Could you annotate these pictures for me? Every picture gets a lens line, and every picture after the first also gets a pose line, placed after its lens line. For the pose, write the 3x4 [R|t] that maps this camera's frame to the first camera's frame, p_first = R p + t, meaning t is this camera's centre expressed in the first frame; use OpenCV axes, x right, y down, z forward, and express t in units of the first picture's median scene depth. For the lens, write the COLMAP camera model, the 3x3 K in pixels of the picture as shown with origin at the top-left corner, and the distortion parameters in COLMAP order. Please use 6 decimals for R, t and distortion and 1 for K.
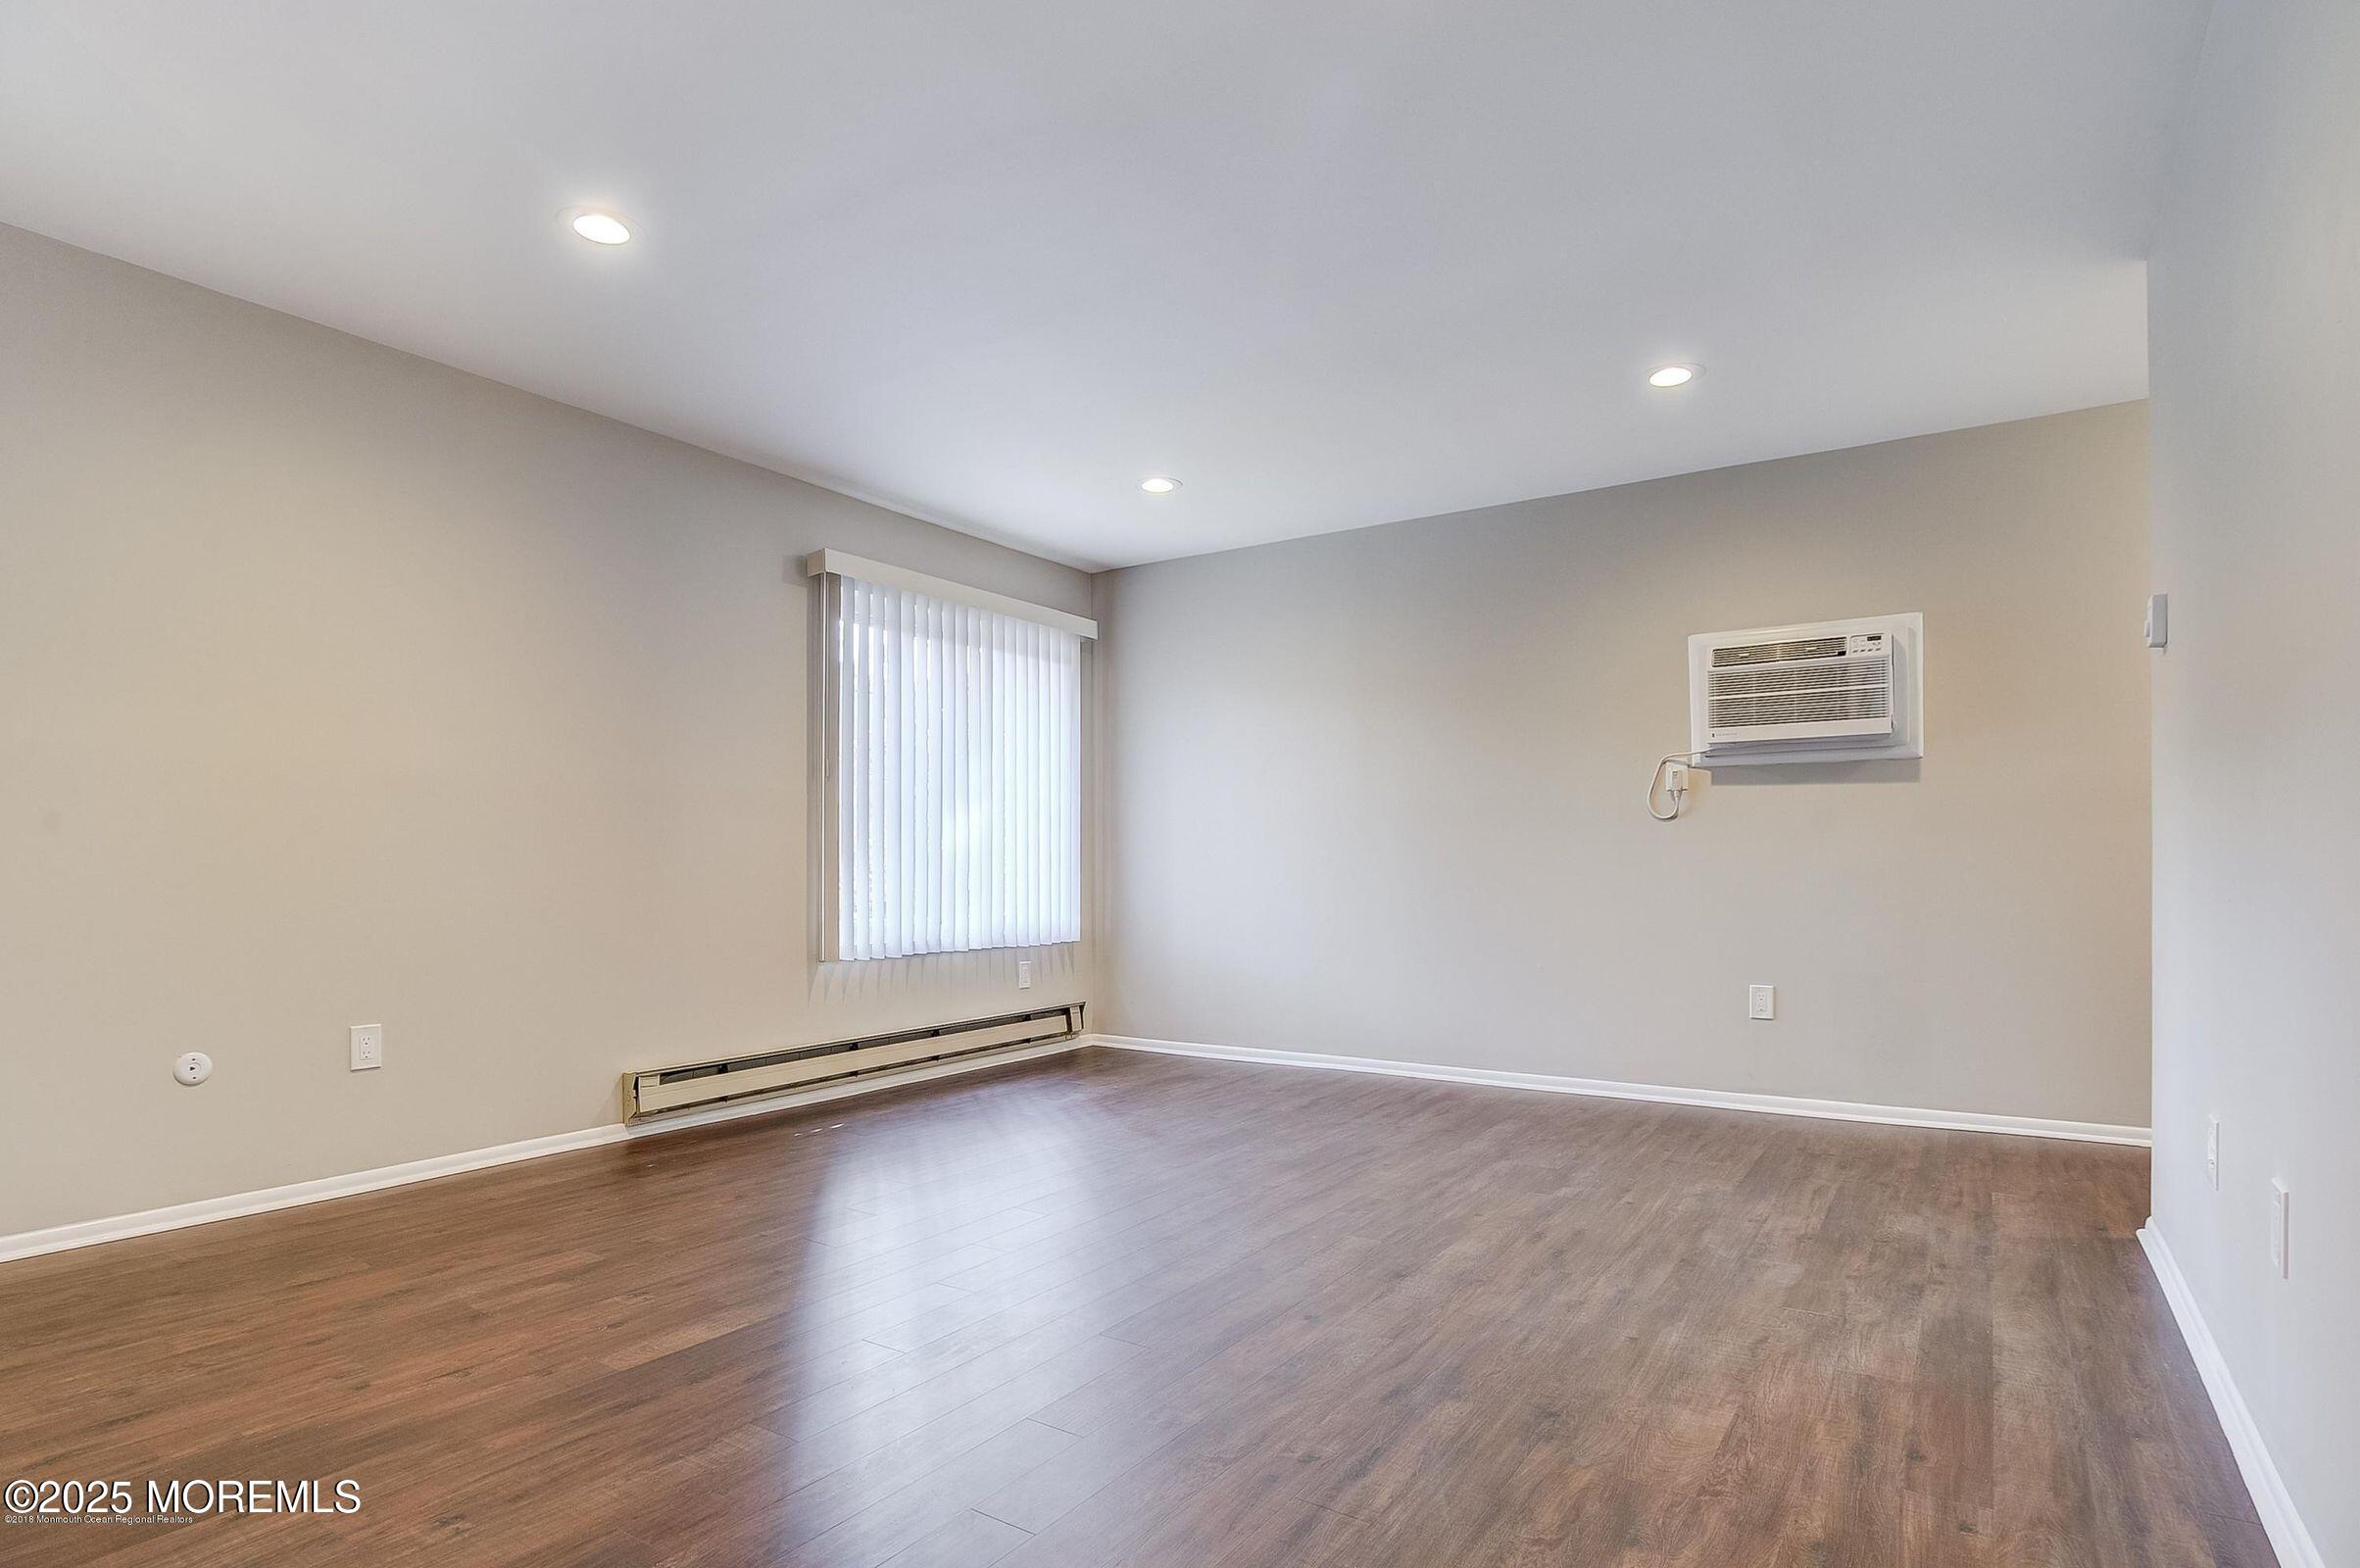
lens RADIAL K [[1245.1, 0, 1257.6], [0, 1245.1, 864.1], [0, 0, 1]] dist [0.000910, 0.002080]
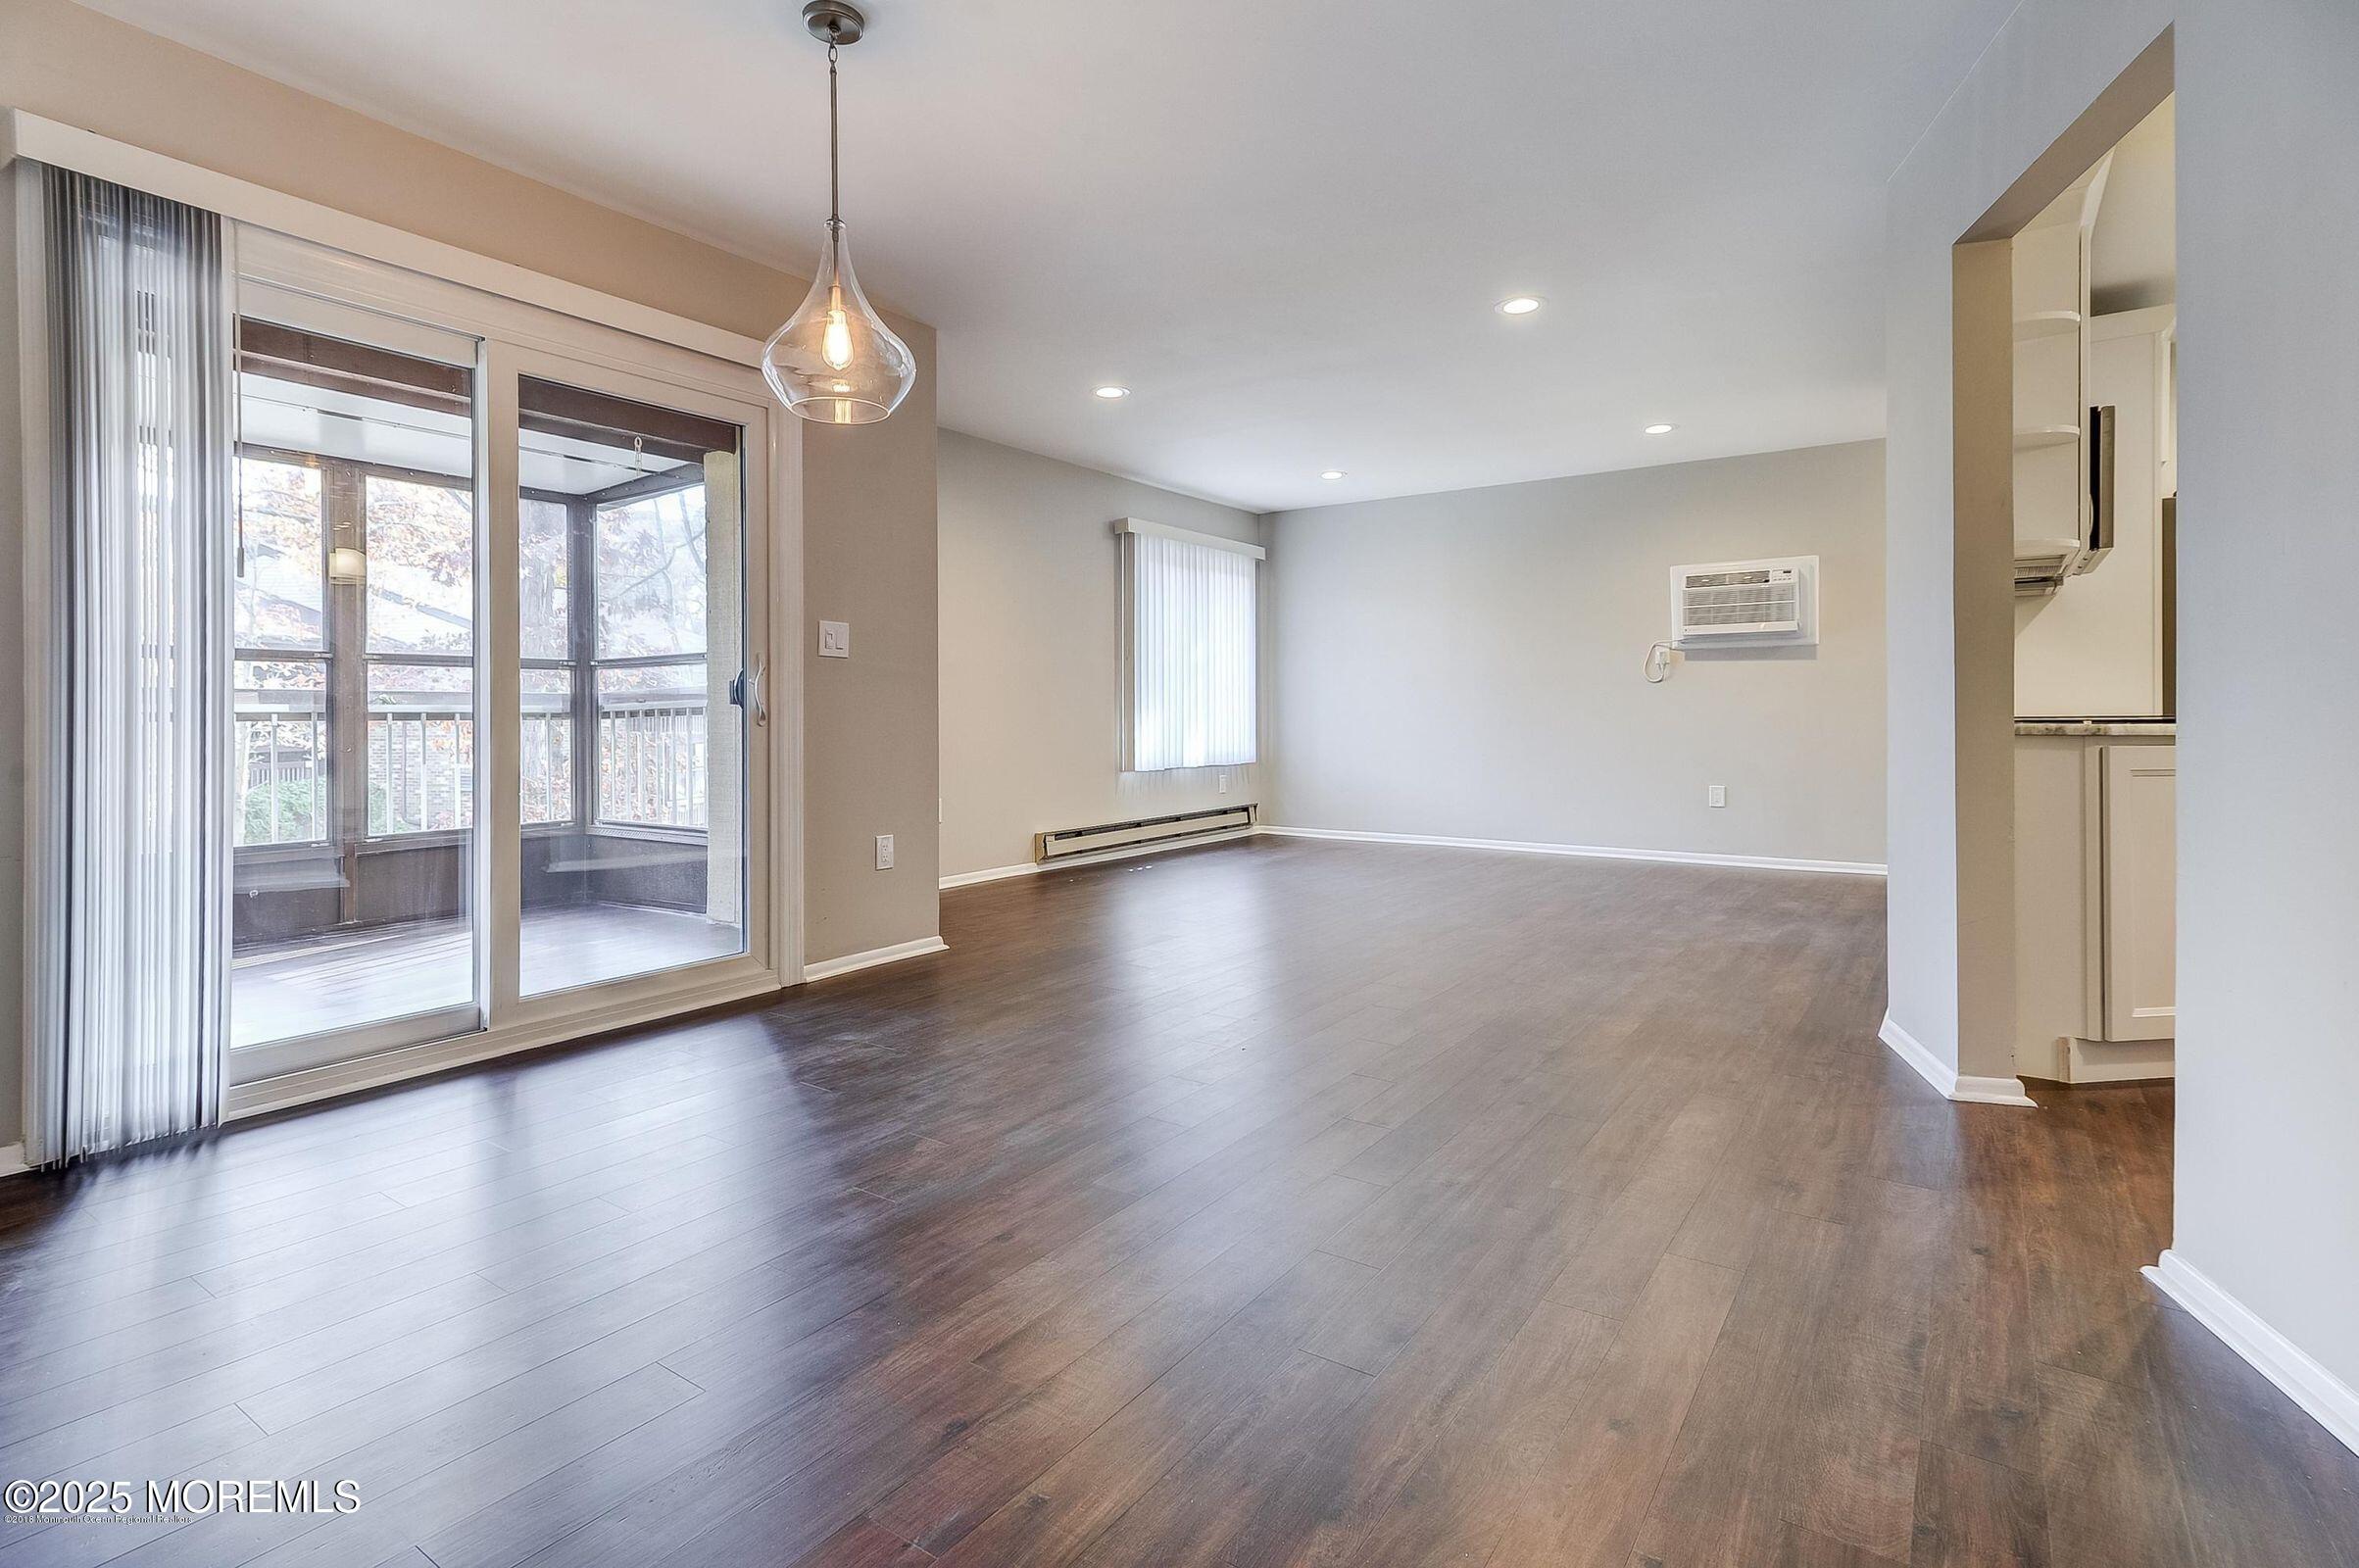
lens RADIAL K [[1158.1, 0, 1191.1], [0, 1158.1, 718.9], [0, 0, 1]] dist [0.003340, -0.001527]
pose [[0.998075, -0.001463, -0.062005, -0.169086], [0.001993, 0.999962, 0.008480, -0.003013], [0.061991, -0.008587, 0.998040, -0.503183]]
